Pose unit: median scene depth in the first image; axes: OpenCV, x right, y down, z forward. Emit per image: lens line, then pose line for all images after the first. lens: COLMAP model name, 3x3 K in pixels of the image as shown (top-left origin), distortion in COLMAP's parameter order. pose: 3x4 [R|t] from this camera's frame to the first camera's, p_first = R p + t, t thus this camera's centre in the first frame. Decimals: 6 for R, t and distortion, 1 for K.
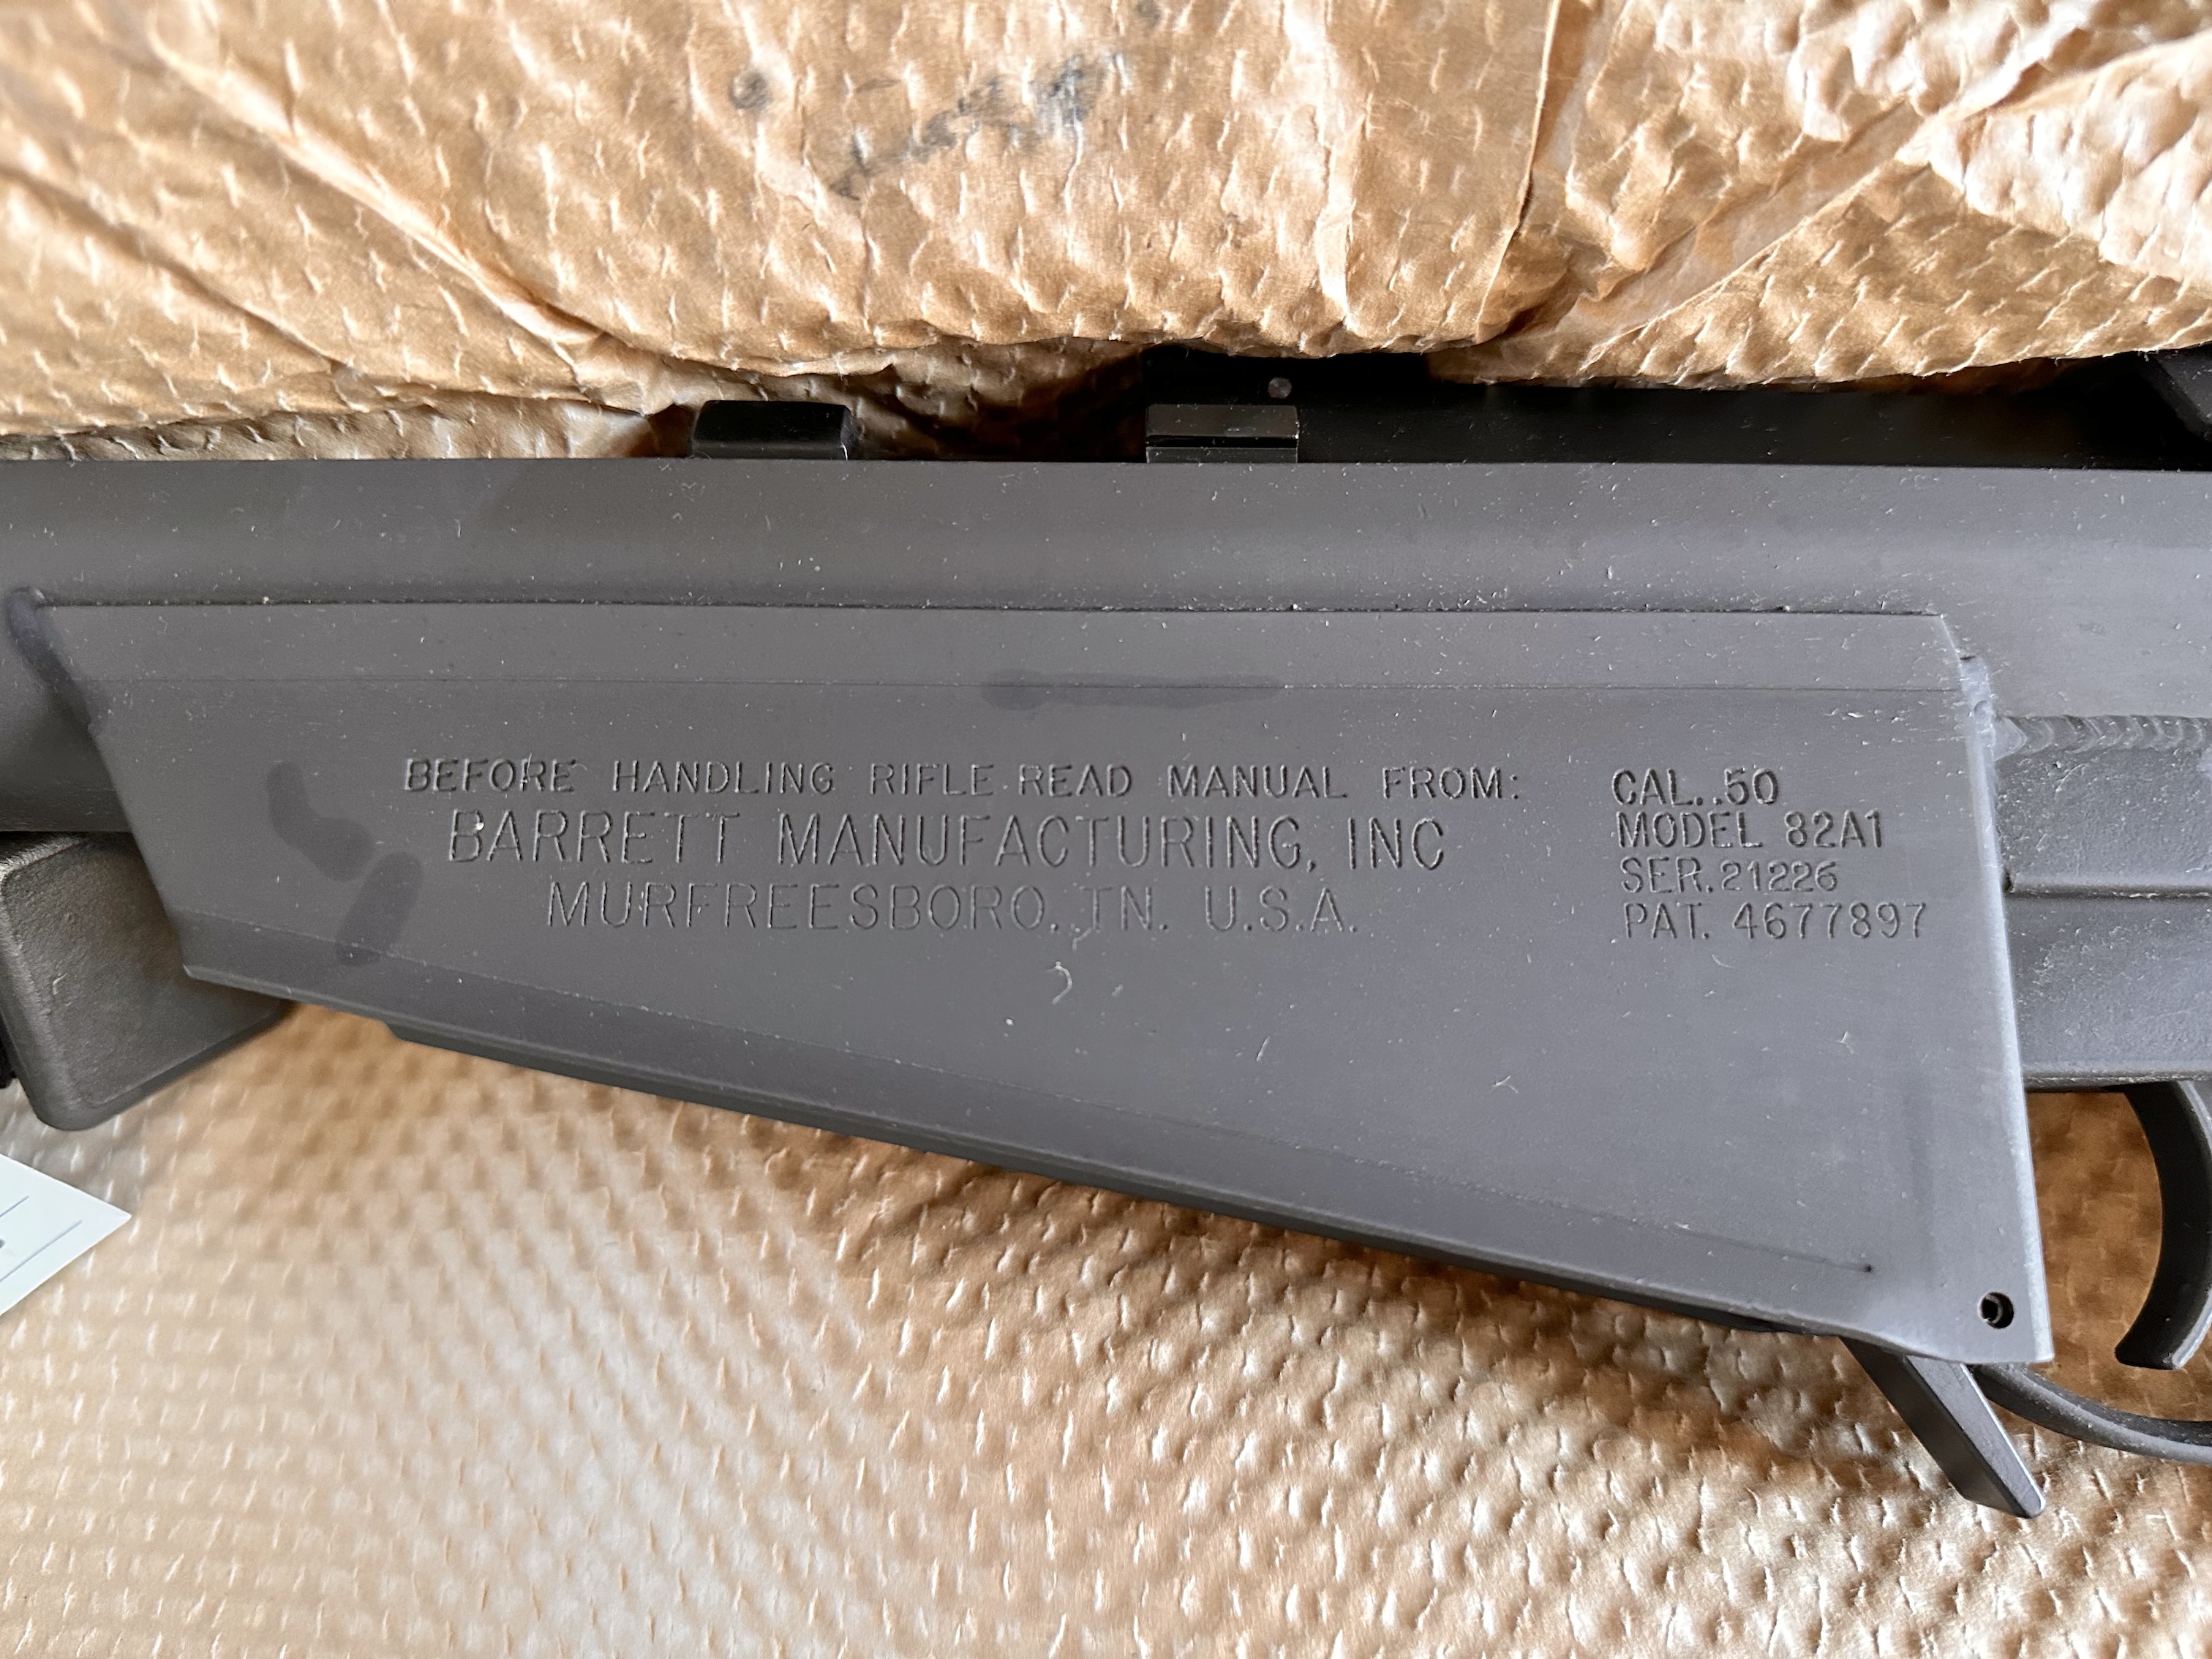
lens RADIAL K [[1617.6, 0, 1101.5], [0, 1617.6, 849.8], [0, 0, 1]] dist [-0.000320, -0.023544]
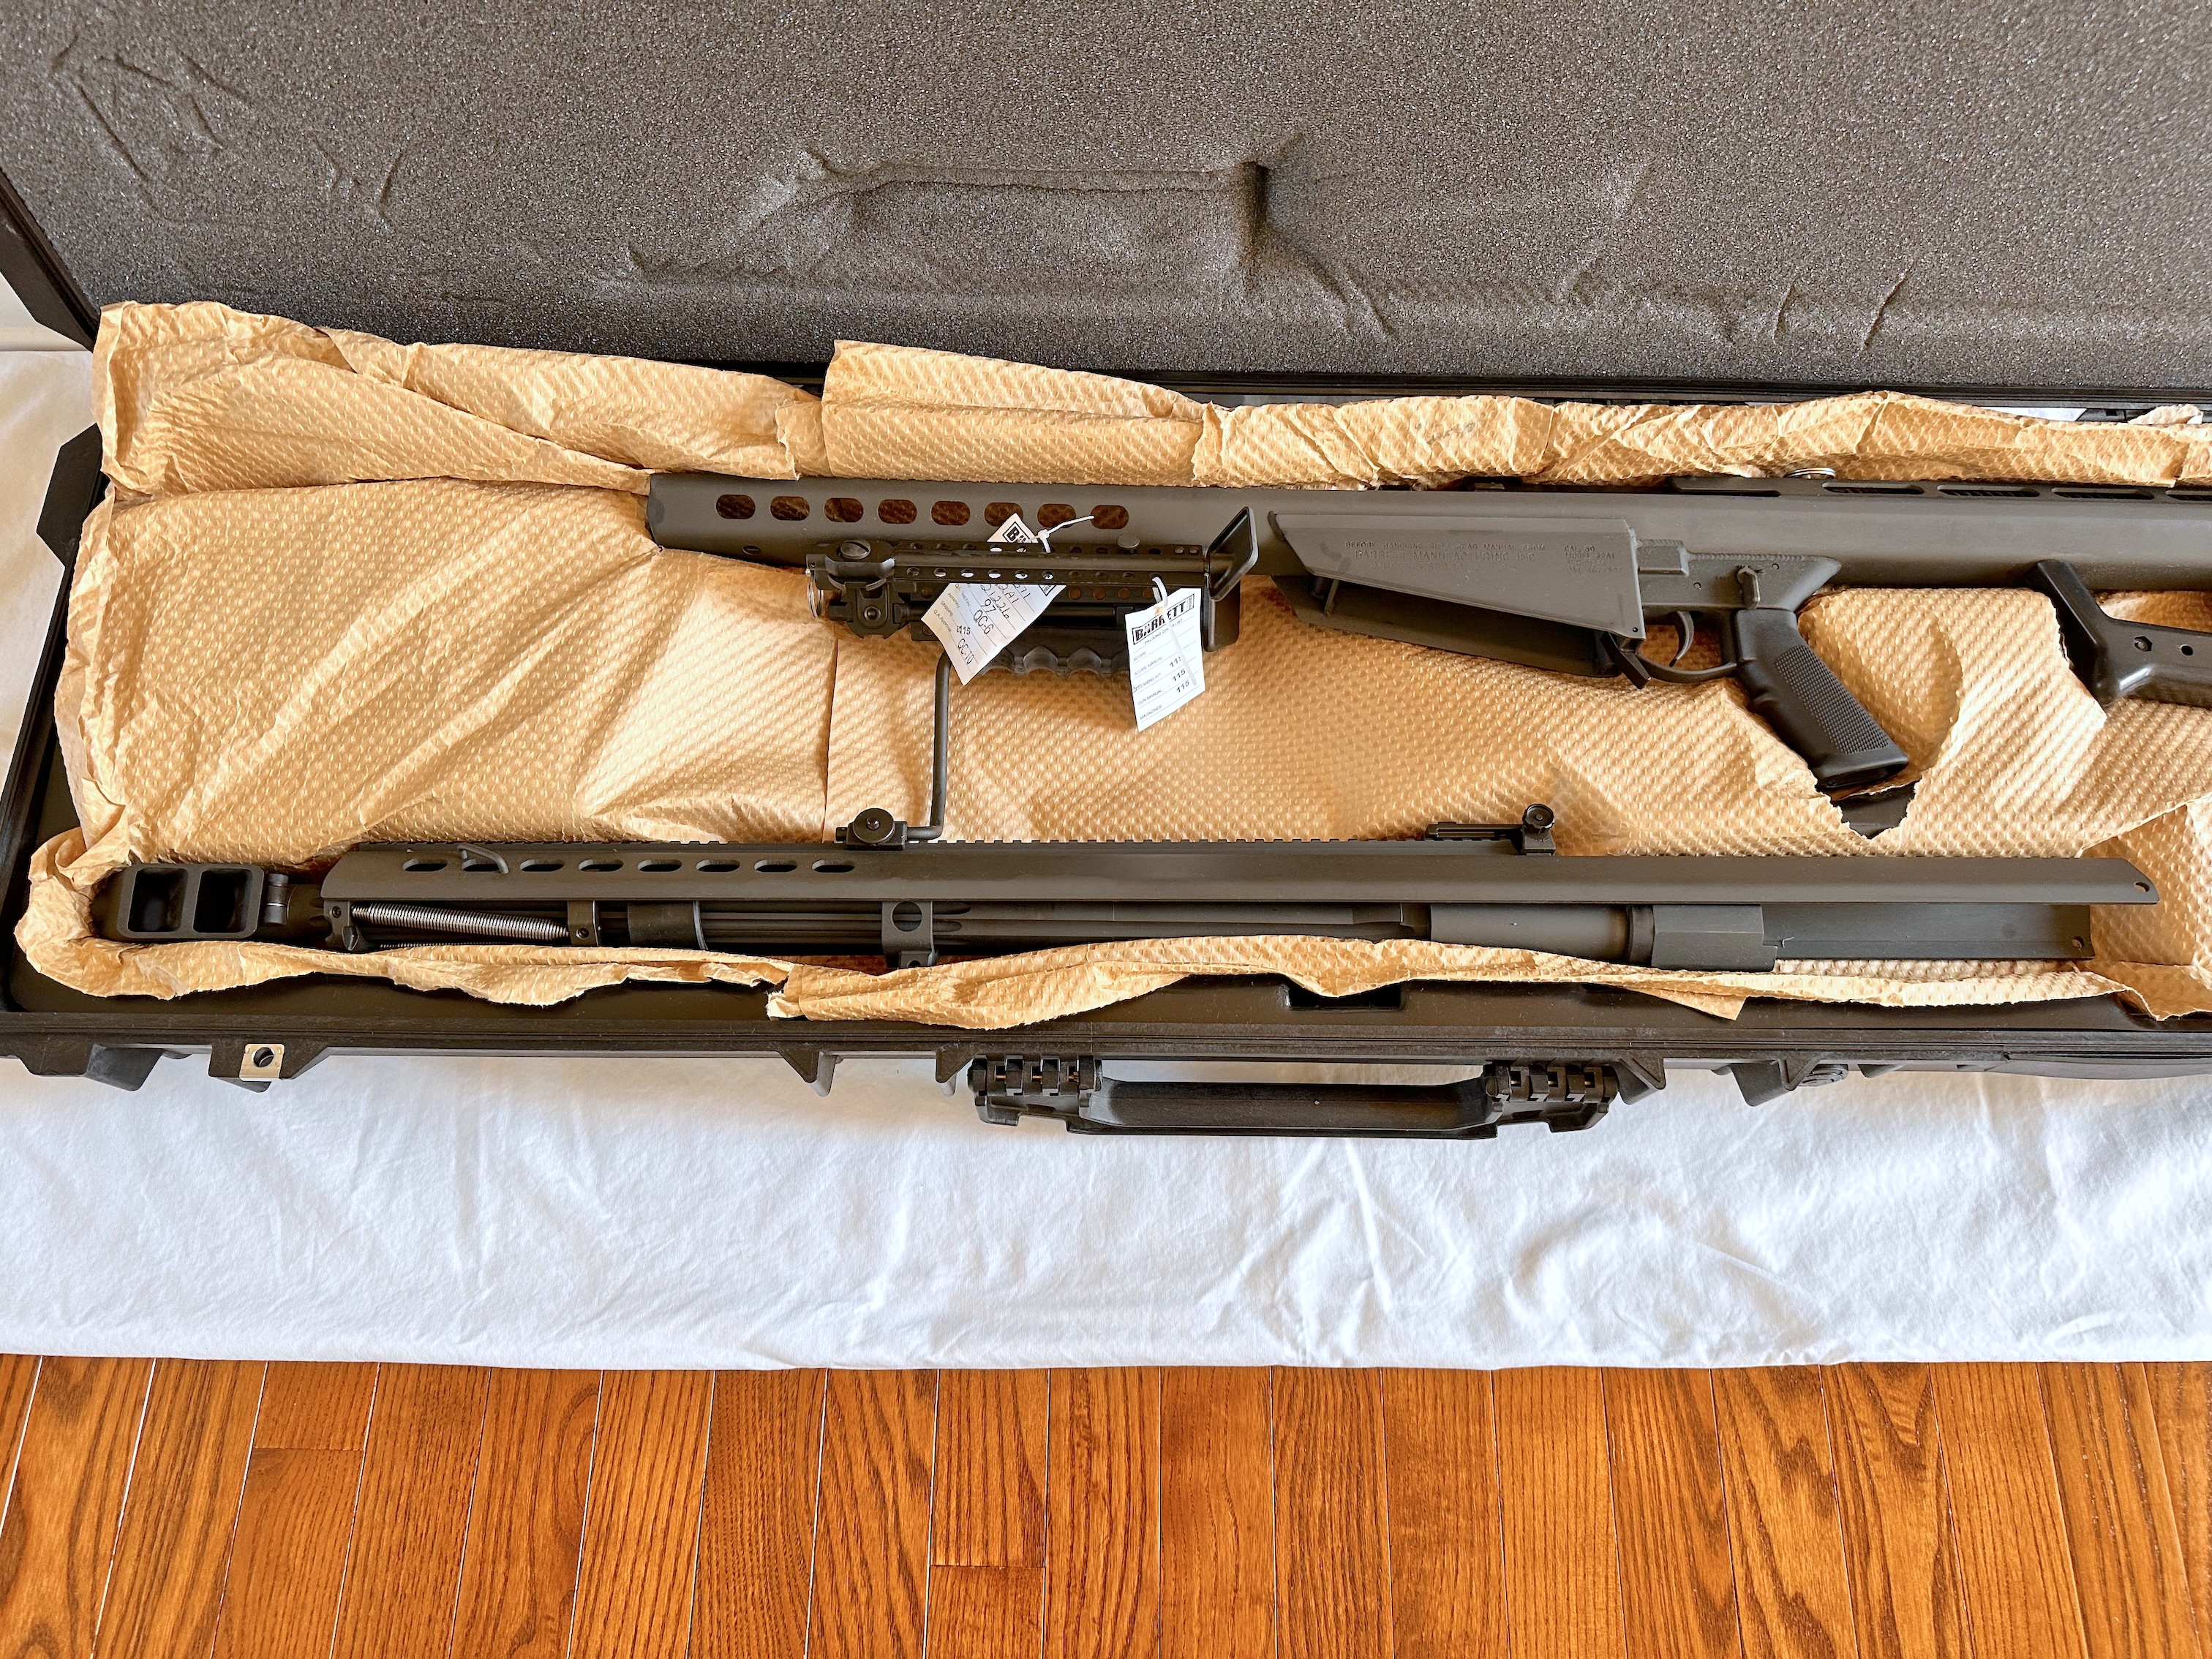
lens RADIAL K [[1585.1, 0, 1109.1], [0, 1585.1, 863.8], [0, 0, 1]] dist [0.016969, -0.034378]
pose [[0.999733, 0.011825, 0.019831, -1.278579], [-0.008322, 0.985708, -0.168255, 1.864770], [-0.021537, 0.168045, 0.985544, -3.948037]]
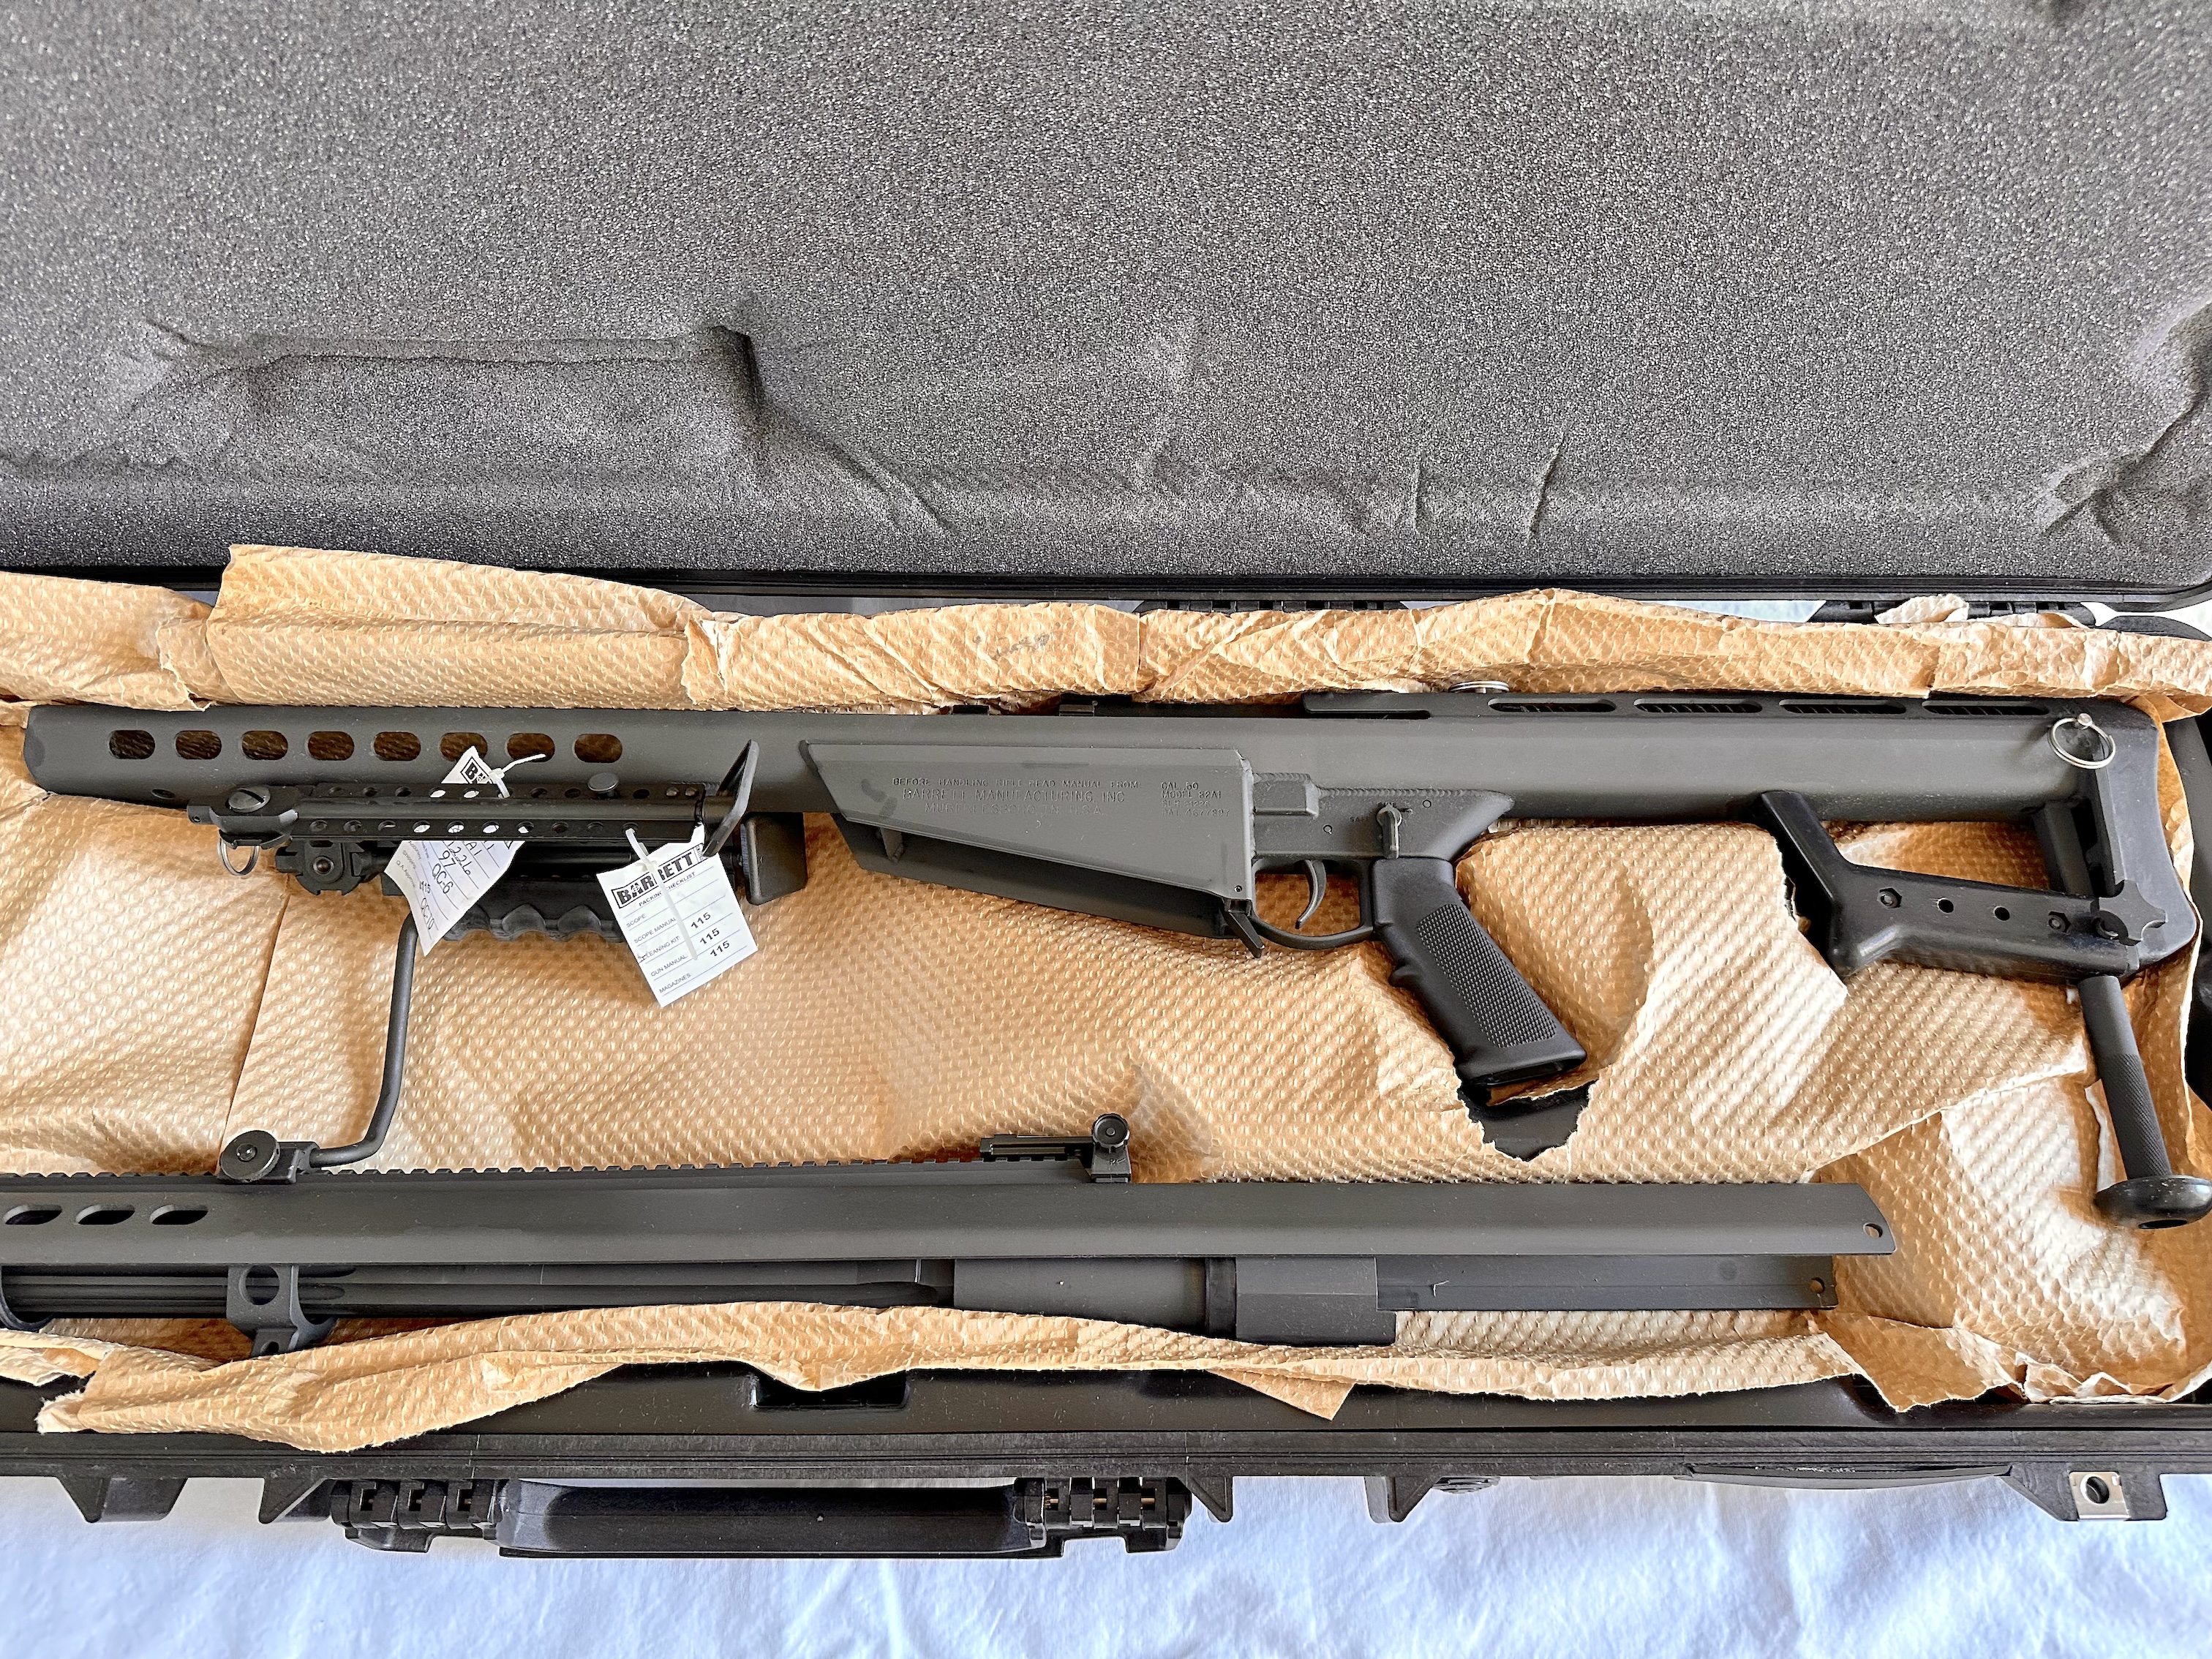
lens RADIAL K [[1585.1, 0, 1120.0], [0, 1585.1, 841.7], [0, 0, 1]] dist [0.016969, -0.034378]
pose [[0.999894, 0.004665, 0.013770, 0.131658], [-0.001200, 0.970386, -0.241558, 1.115690], [-0.014489, 0.241516, 0.970289, -3.051752]]
